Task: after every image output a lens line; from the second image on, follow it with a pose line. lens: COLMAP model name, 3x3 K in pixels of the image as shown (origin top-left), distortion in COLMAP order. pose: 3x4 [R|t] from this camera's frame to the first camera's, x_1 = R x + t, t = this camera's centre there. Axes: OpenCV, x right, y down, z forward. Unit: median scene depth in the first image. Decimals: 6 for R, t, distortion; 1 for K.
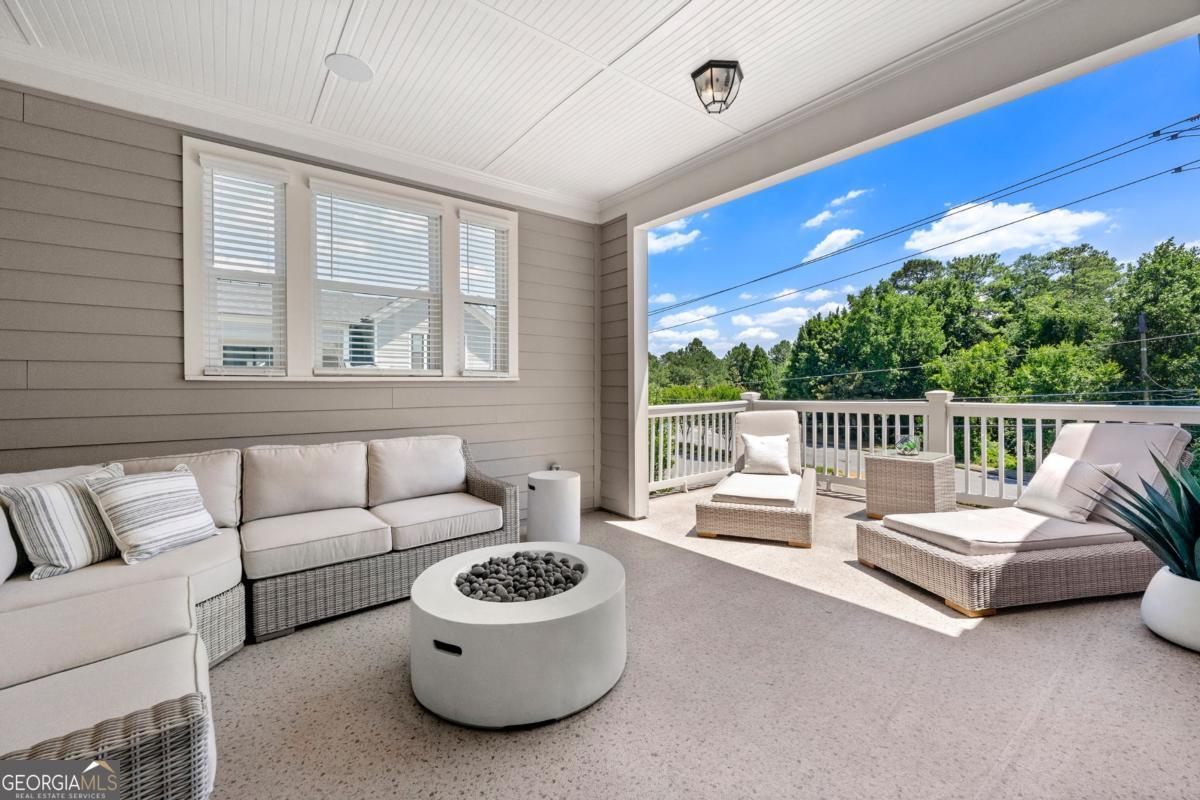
lens RADIAL K [[488.1, 0, 592.8], [0, 488.1, 390.3], [0, 0, 1]] dist [-0.002414, 0.000108]
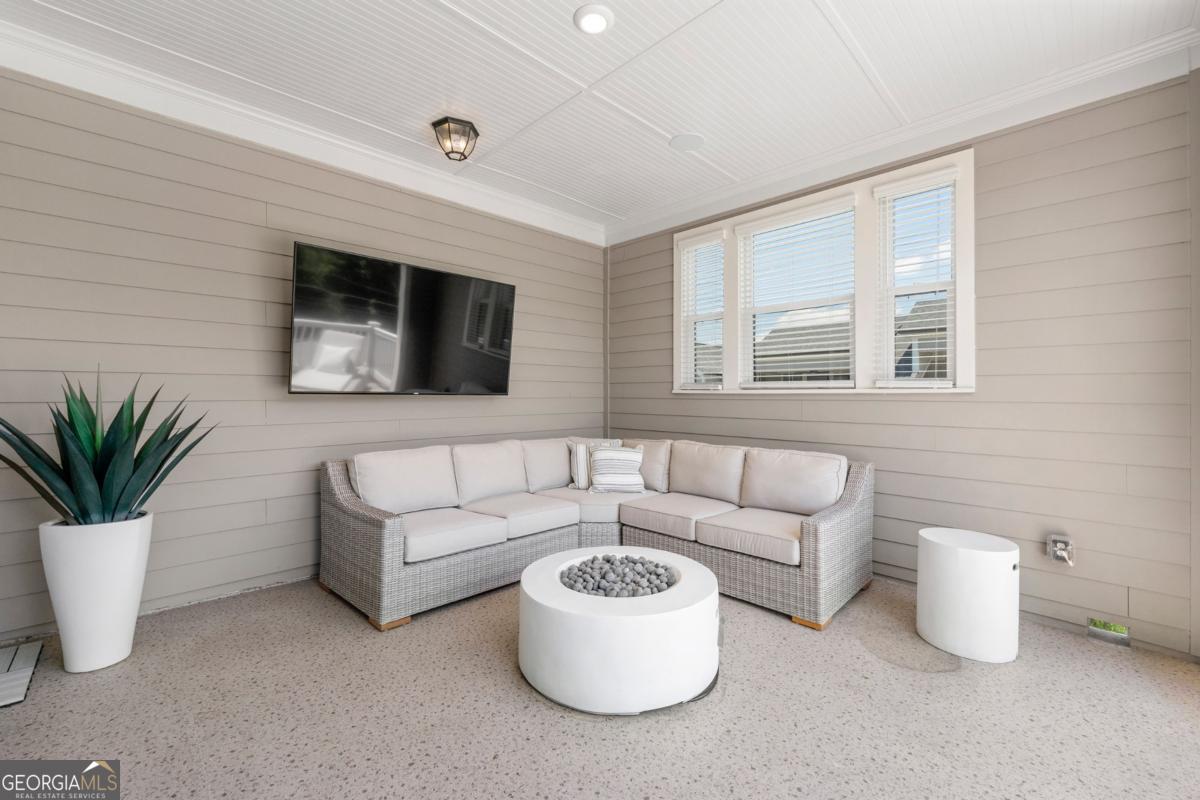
lens RADIAL K [[488.1, 0, 598.2], [0, 488.1, 392.4], [0, 0, 1]] dist [-0.002414, 0.000108]
pose [[0.130119, 0.006942, -0.991474, 0.659731], [-0.007547, 0.999953, 0.006011, -0.029206], [0.991470, 0.006701, 0.130165, 0.563863]]
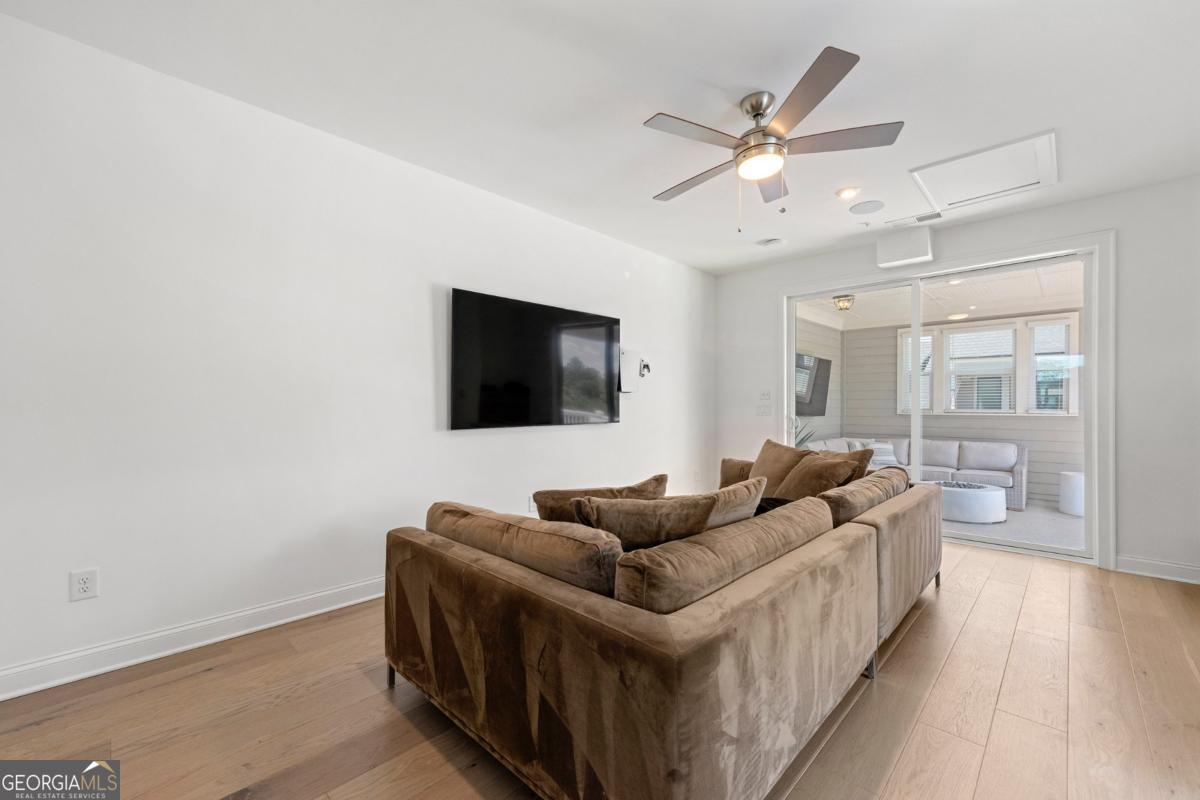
lens RADIAL K [[488.1, 0, 595.0], [0, 488.1, 404.0], [0, 0, 1]] dist [-0.002414, 0.000108]
pose [[0.148808, 0.010727, -0.988808, 1.741653], [-0.003601, 0.999940, 0.010306, -0.101597], [0.988860, 0.002027, 0.148838, -1.187066]]
